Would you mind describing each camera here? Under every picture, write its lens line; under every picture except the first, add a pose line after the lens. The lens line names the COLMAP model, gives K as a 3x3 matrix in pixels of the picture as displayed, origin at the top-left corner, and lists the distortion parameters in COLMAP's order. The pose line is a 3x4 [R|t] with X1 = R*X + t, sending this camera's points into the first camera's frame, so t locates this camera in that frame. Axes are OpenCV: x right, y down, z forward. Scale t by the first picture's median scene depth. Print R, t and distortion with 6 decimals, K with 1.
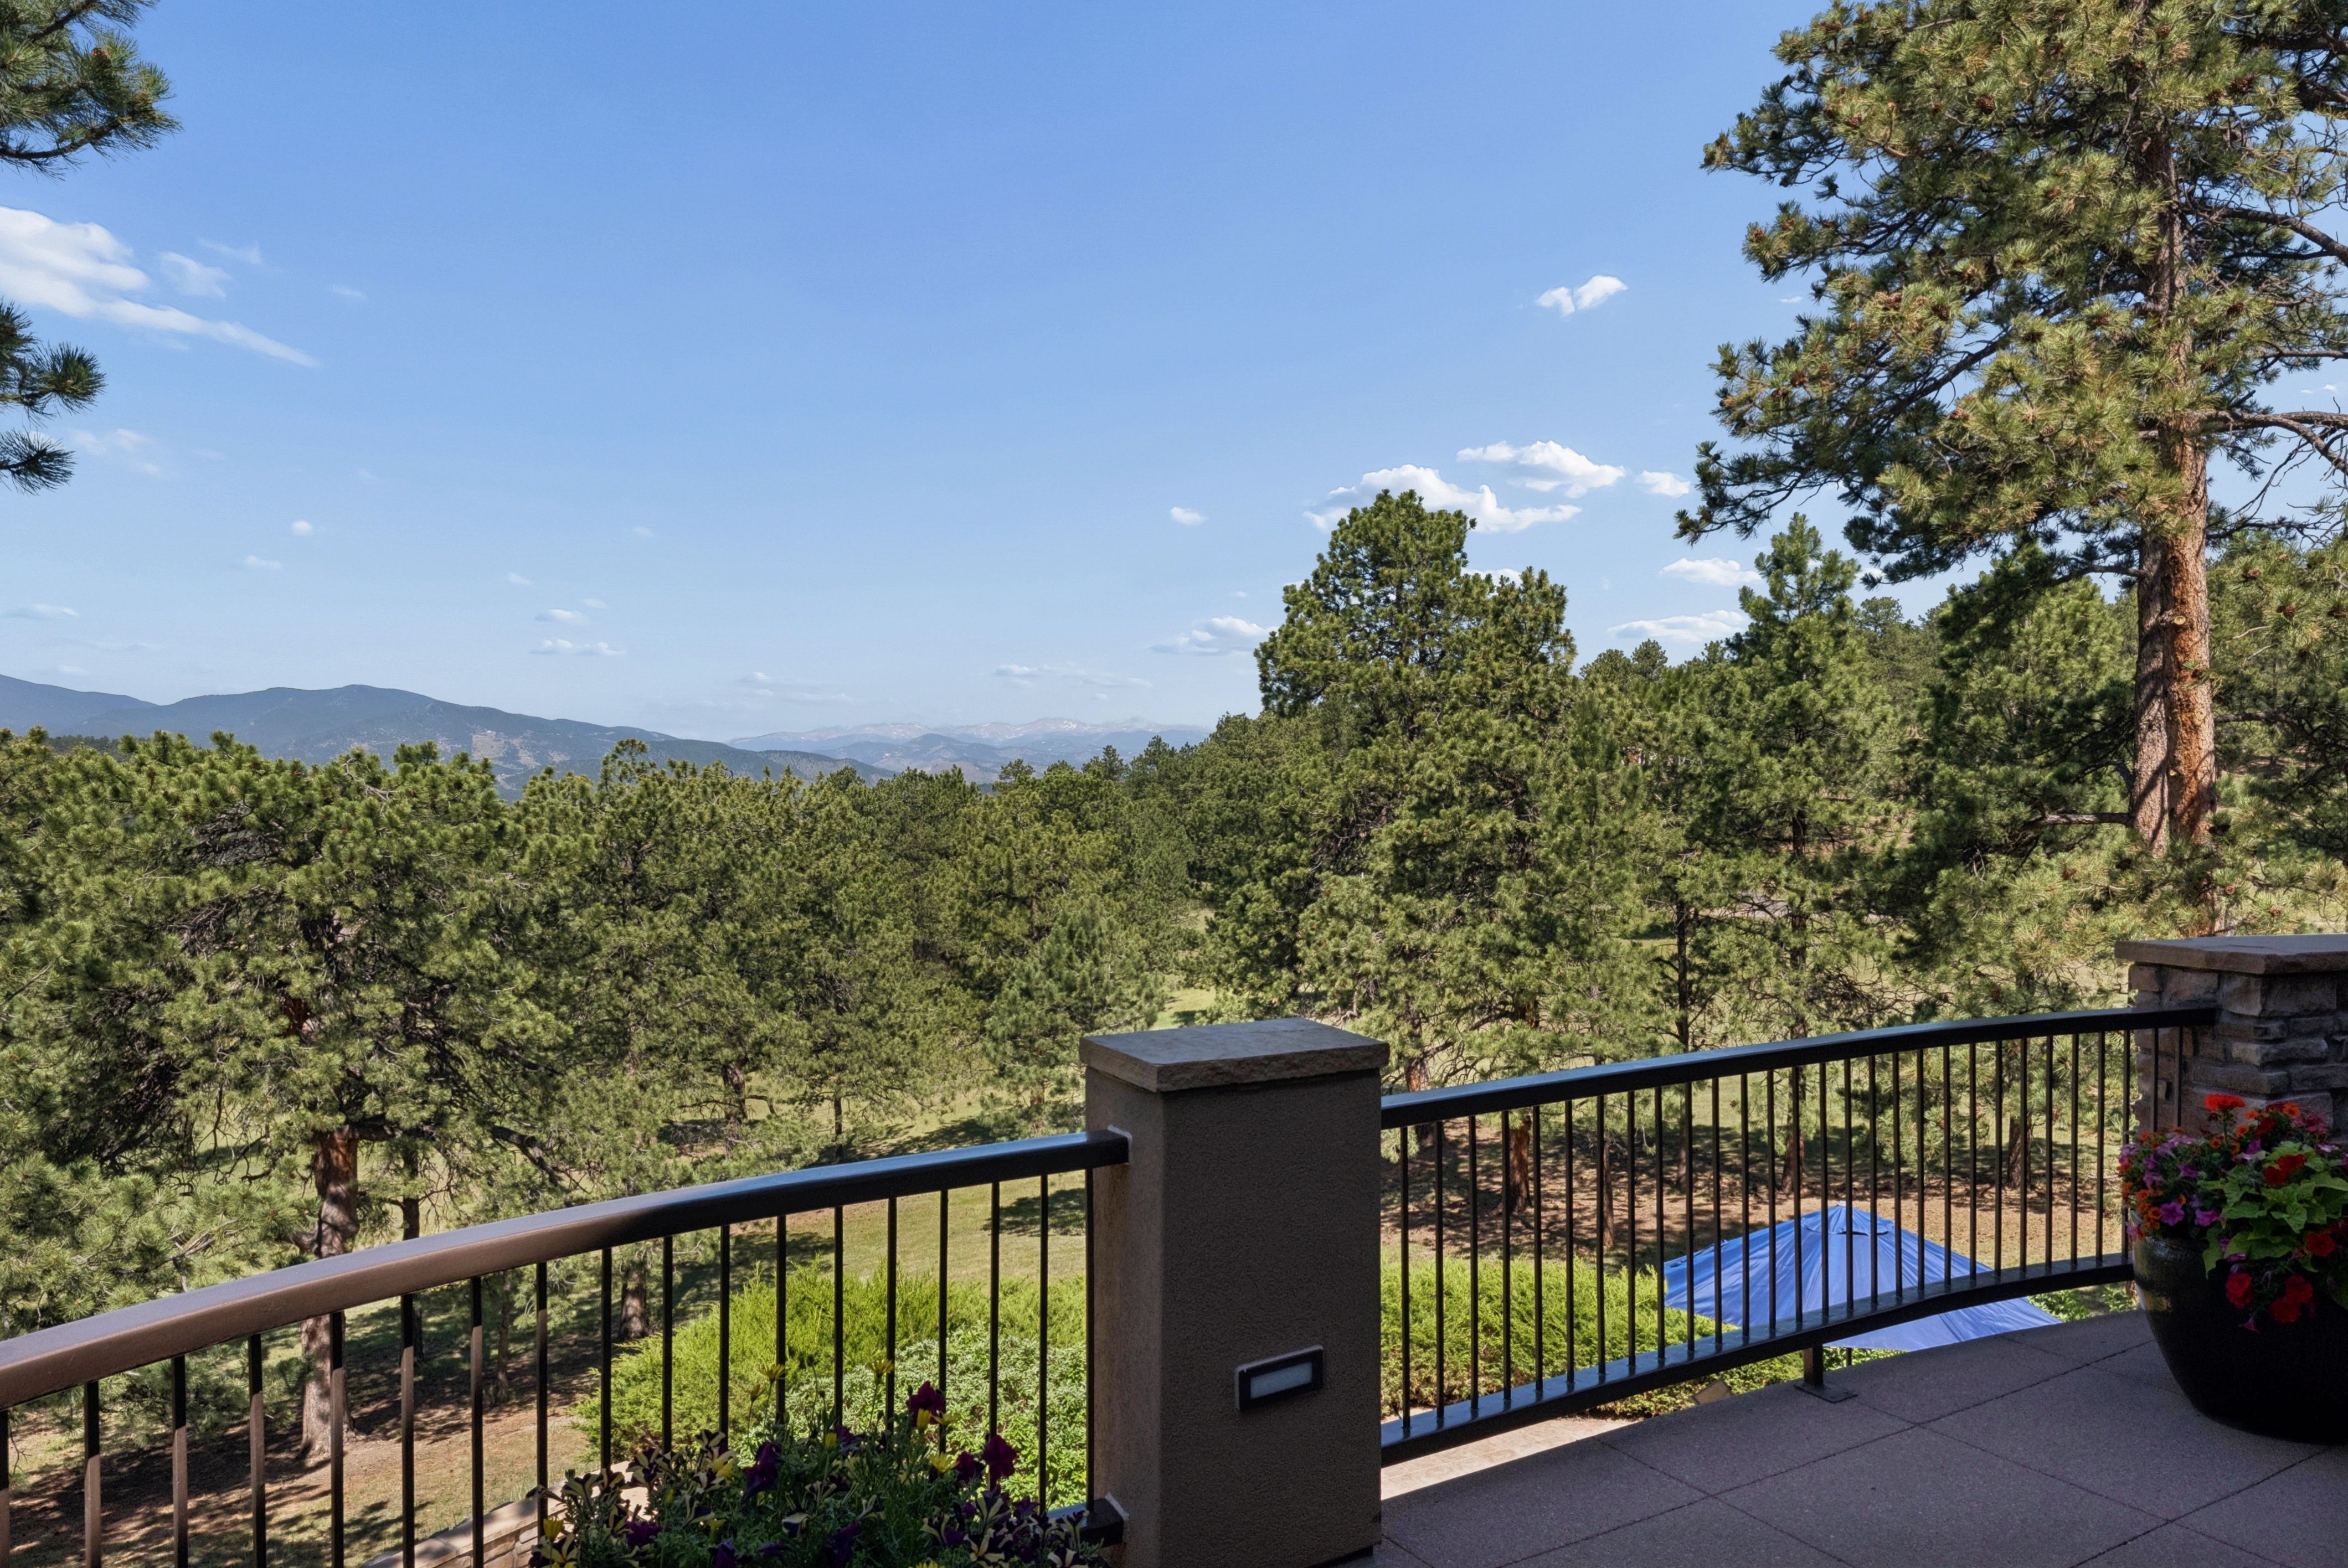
lens RADIAL K [[1521.7, 0, 1179.5], [0, 1521.7, 804.2], [0, 0, 1]] dist [0.005540, 0.003688]
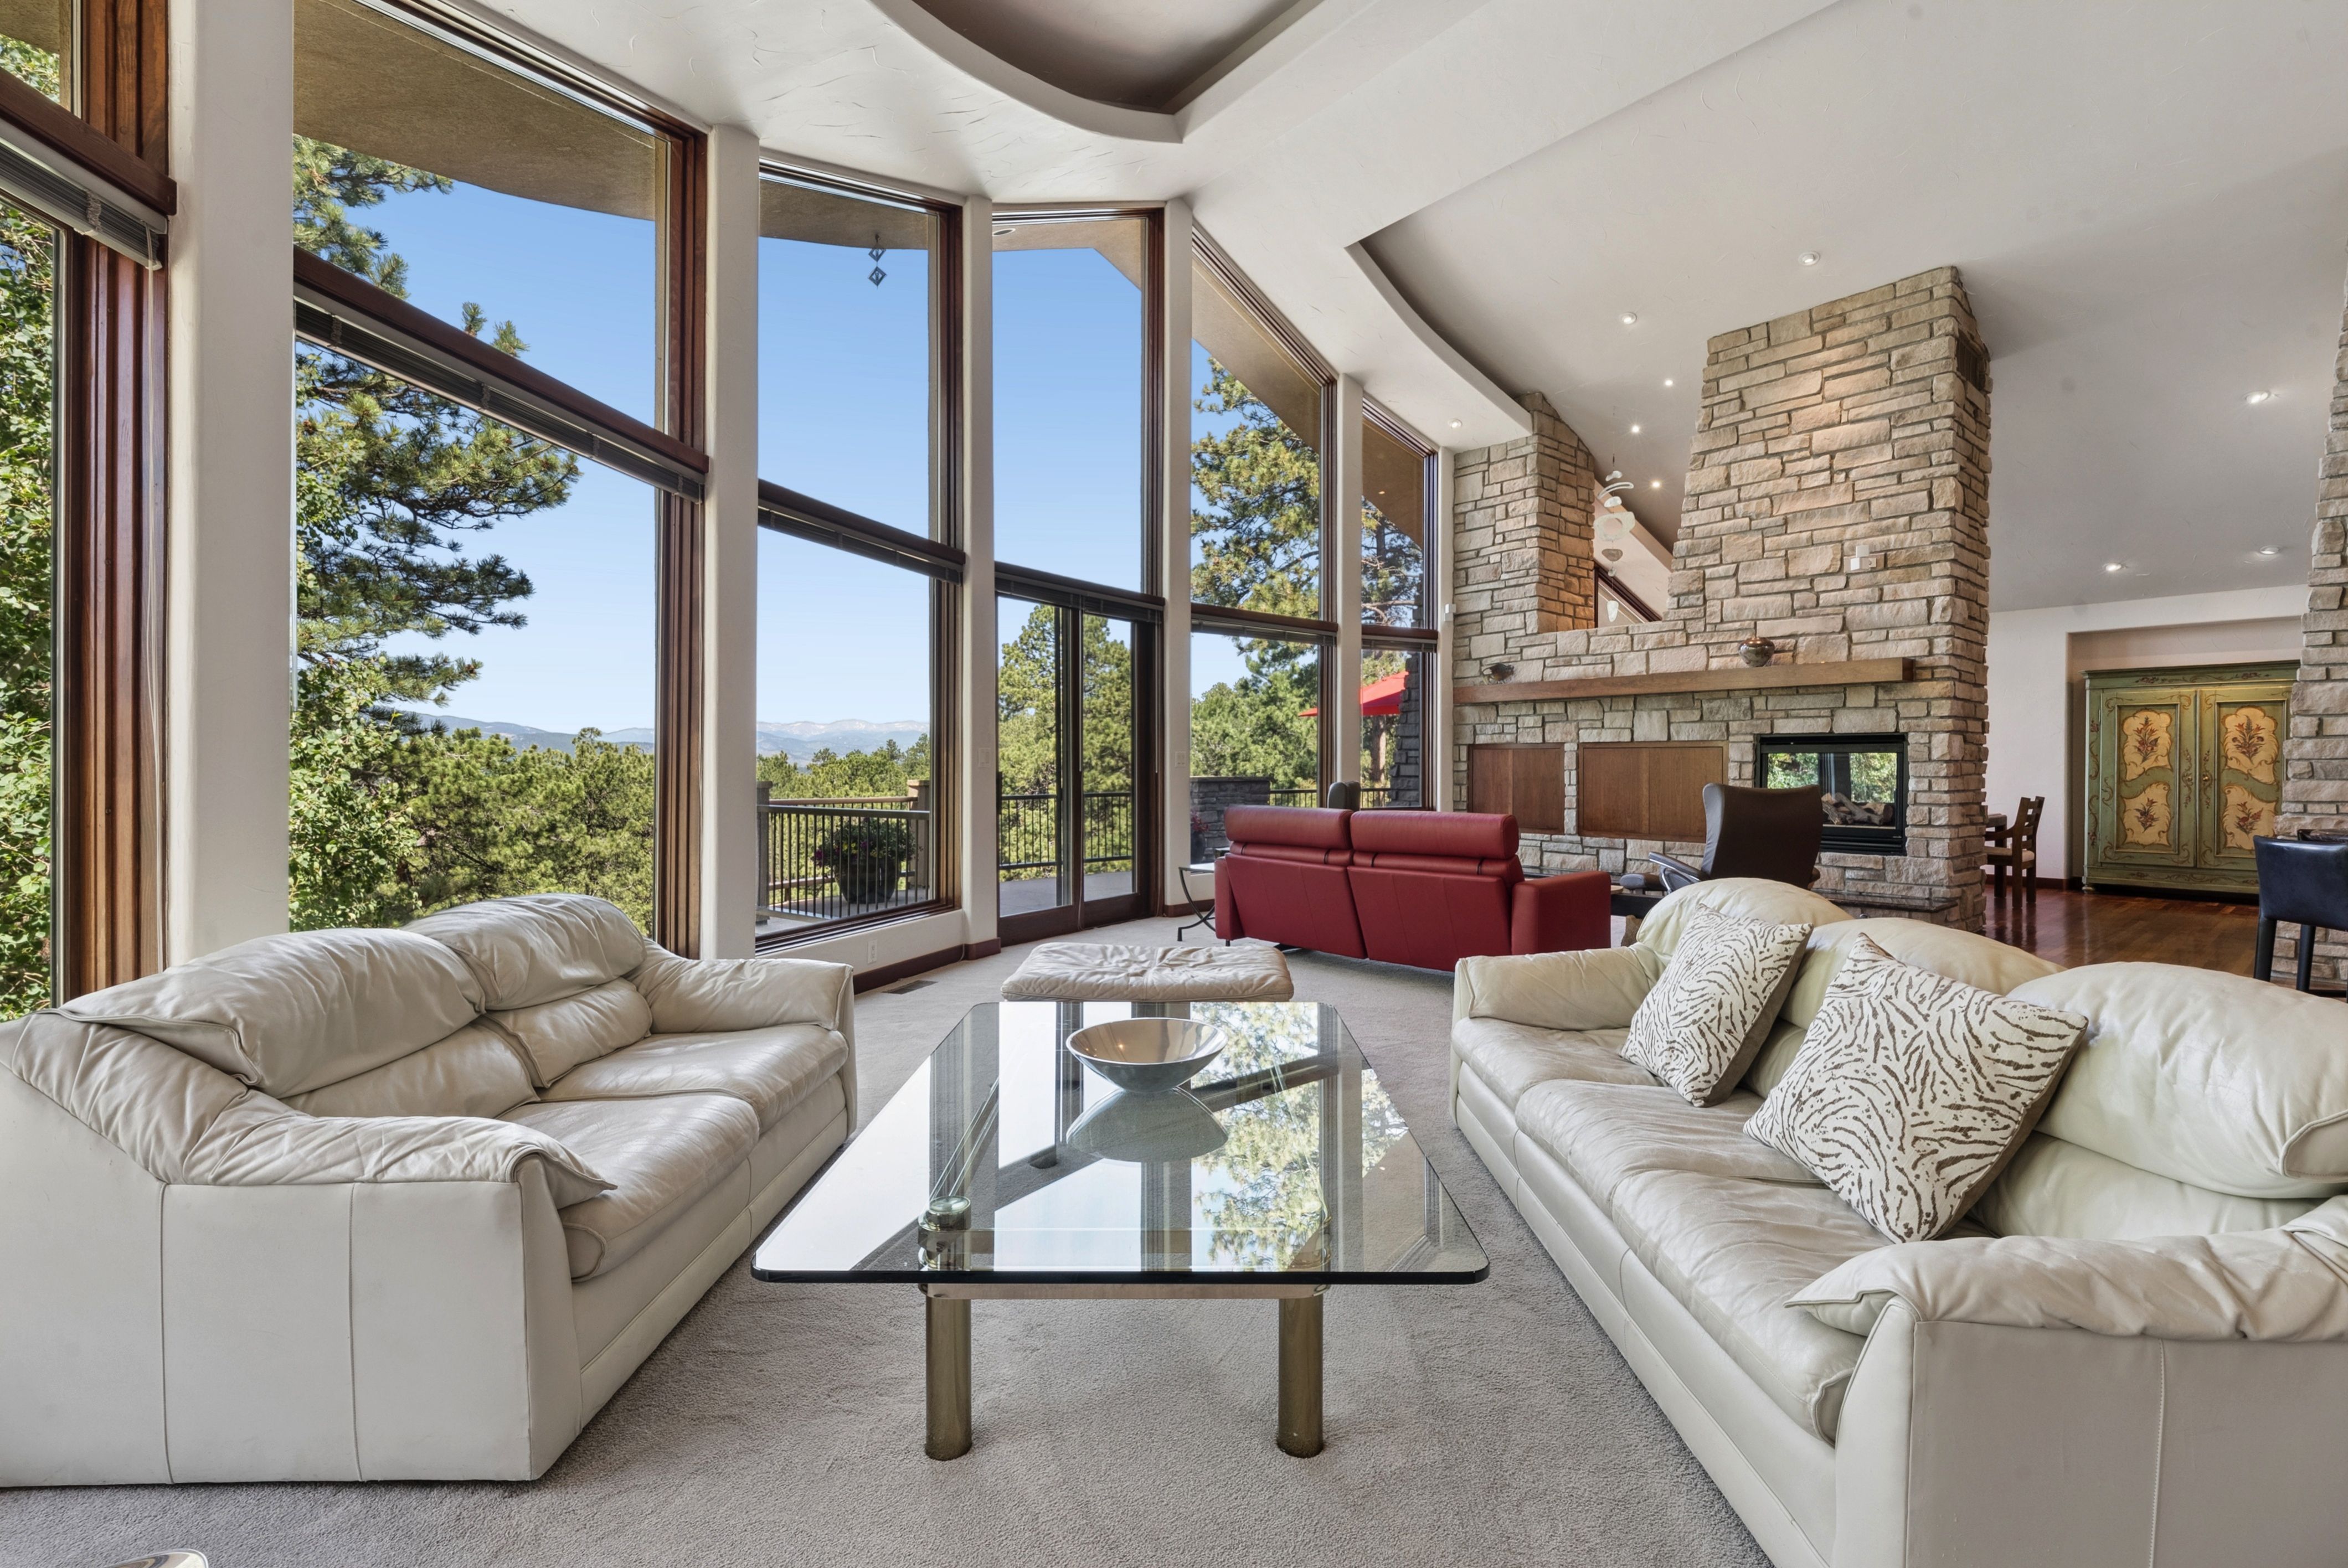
lens RADIAL K [[1037.6, 0, 1191.3], [0, 1037.6, 766.7], [0, 0, 1]] dist [0.002455, -0.000368]
pose [[0.972075, 0.005024, 0.234618, 0.003554], [-0.001455, 0.999881, -0.015380, 0.015652], [-0.234667, 0.014610, 0.971966, -0.240105]]
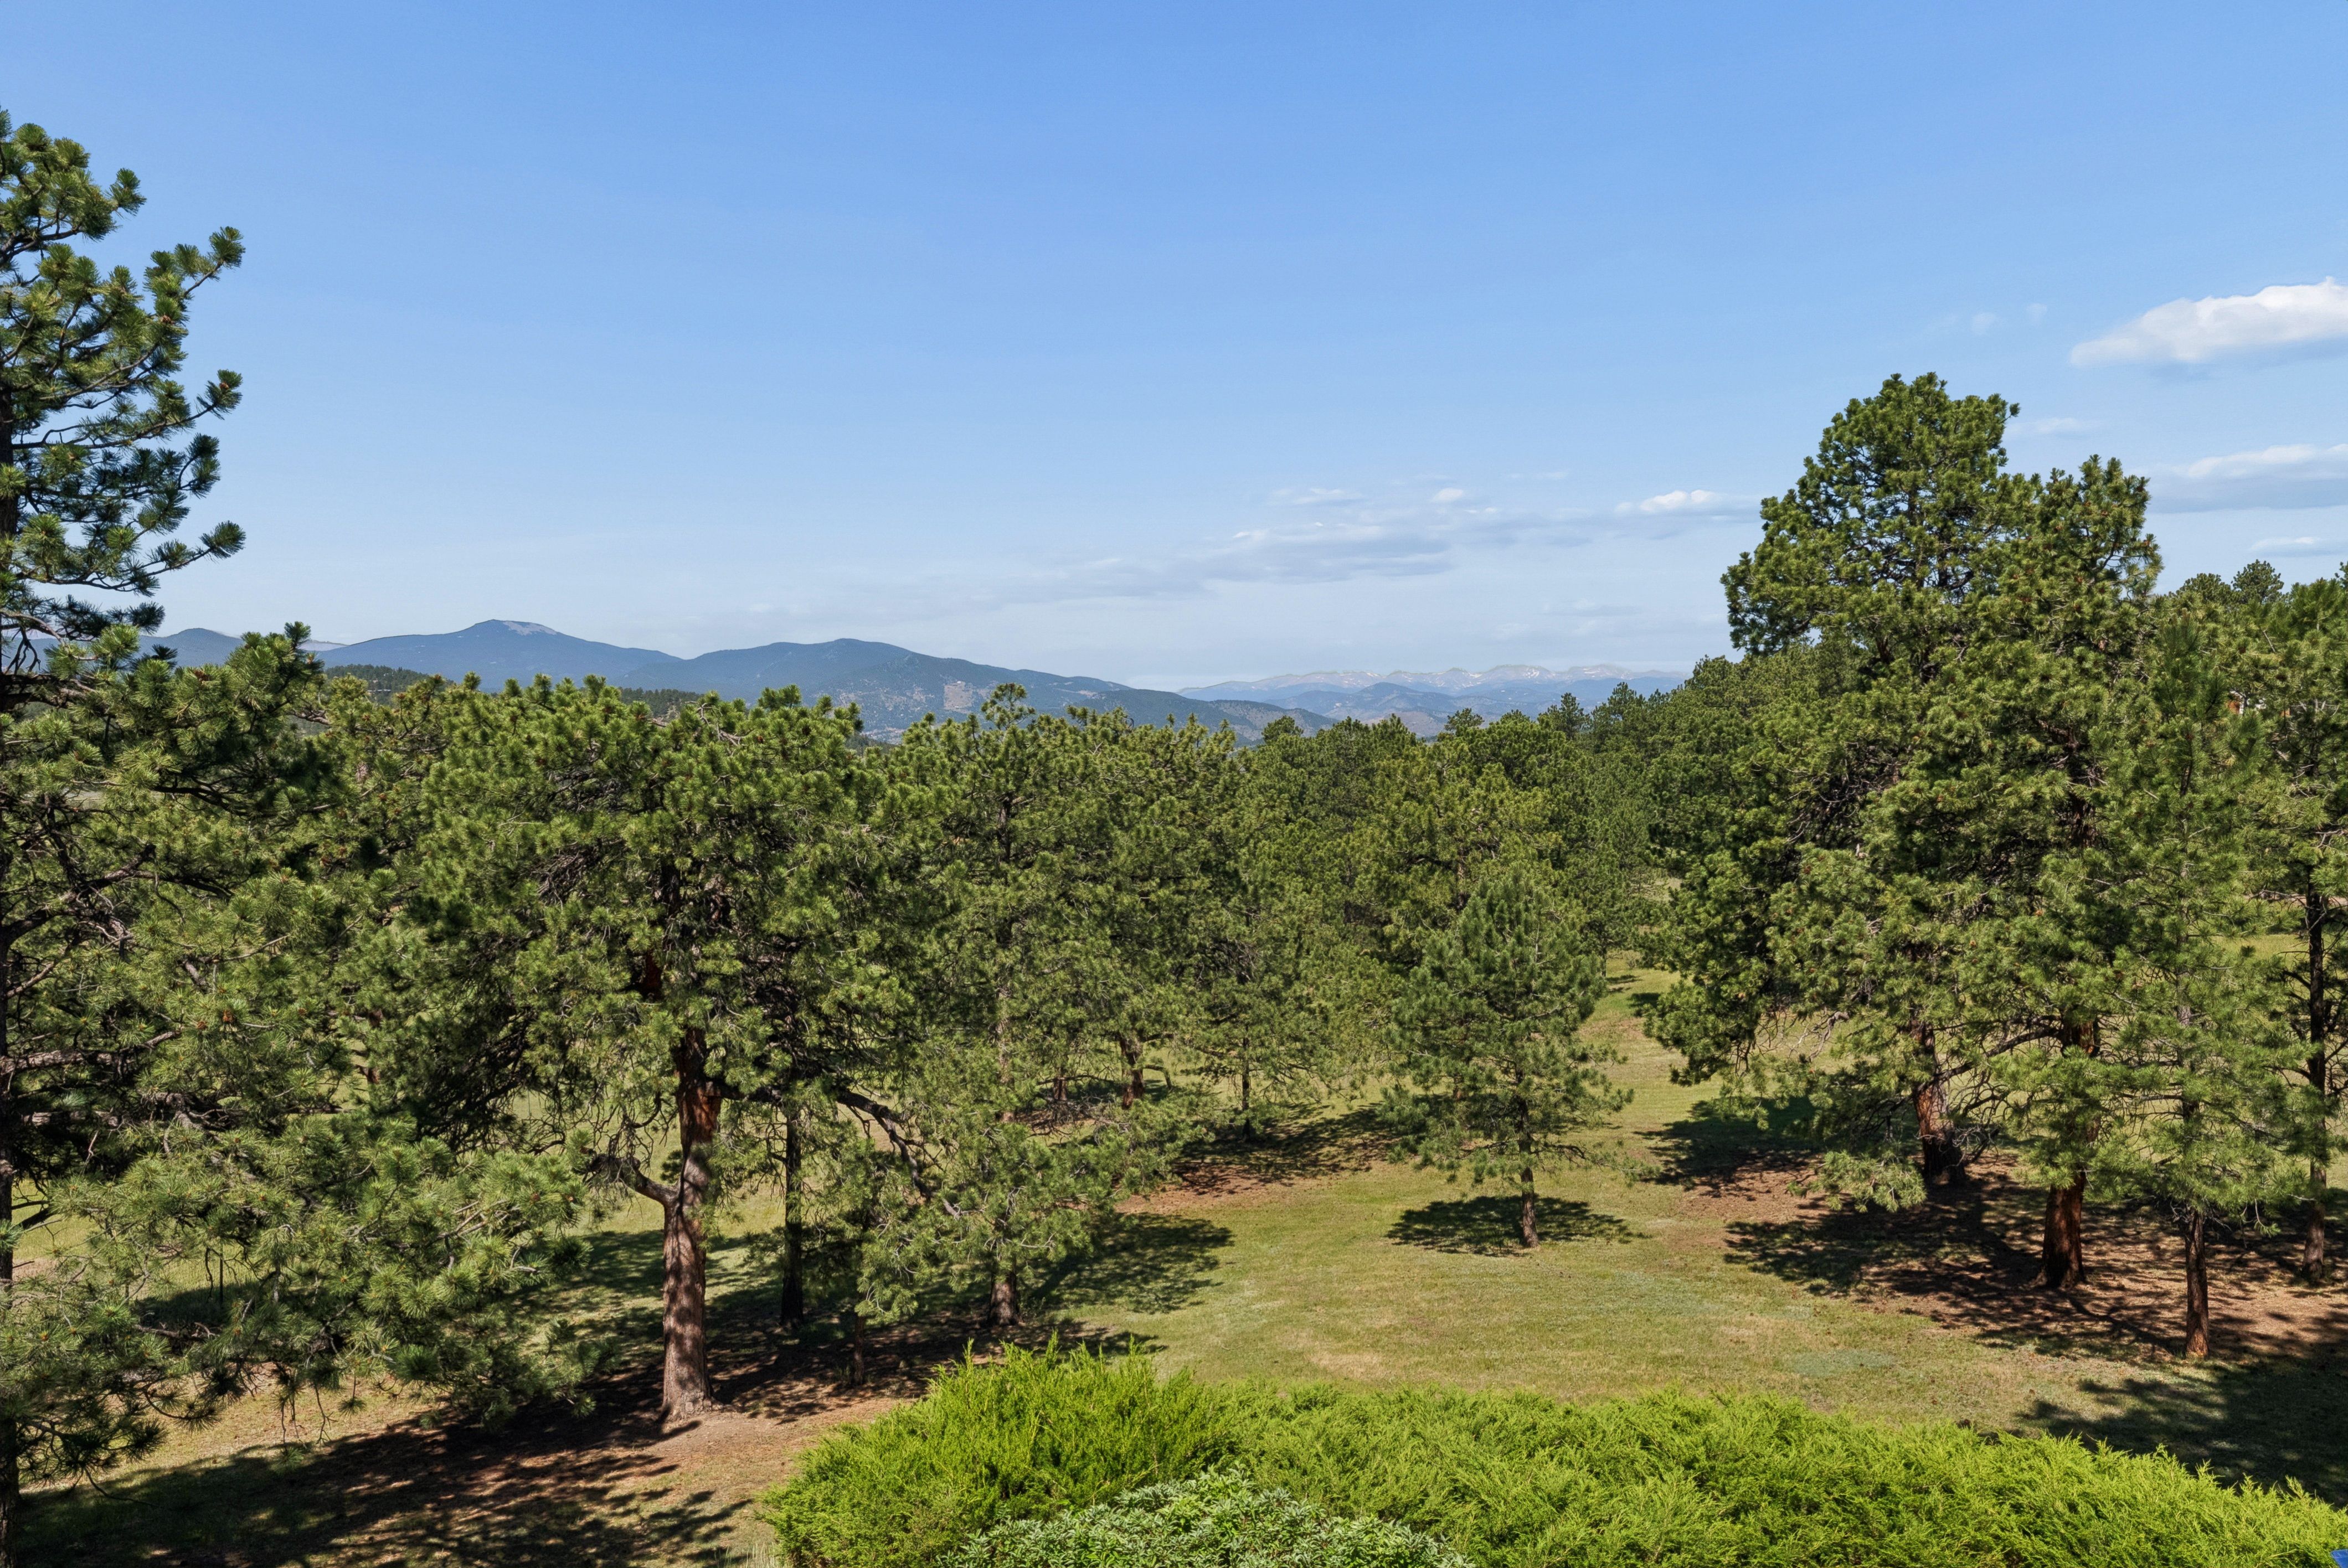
lens RADIAL K [[1596.4, 0, 1167.4], [0, 1596.4, 767.0], [0, 0, 1]] dist [0.004737, 0.001416]
pose [[0.956464, 0.011183, -0.291635, 0.019973], [-0.009235, 0.999925, 0.008054, -0.000086], [0.291704, -0.005010, 0.956496, 0.092459]]
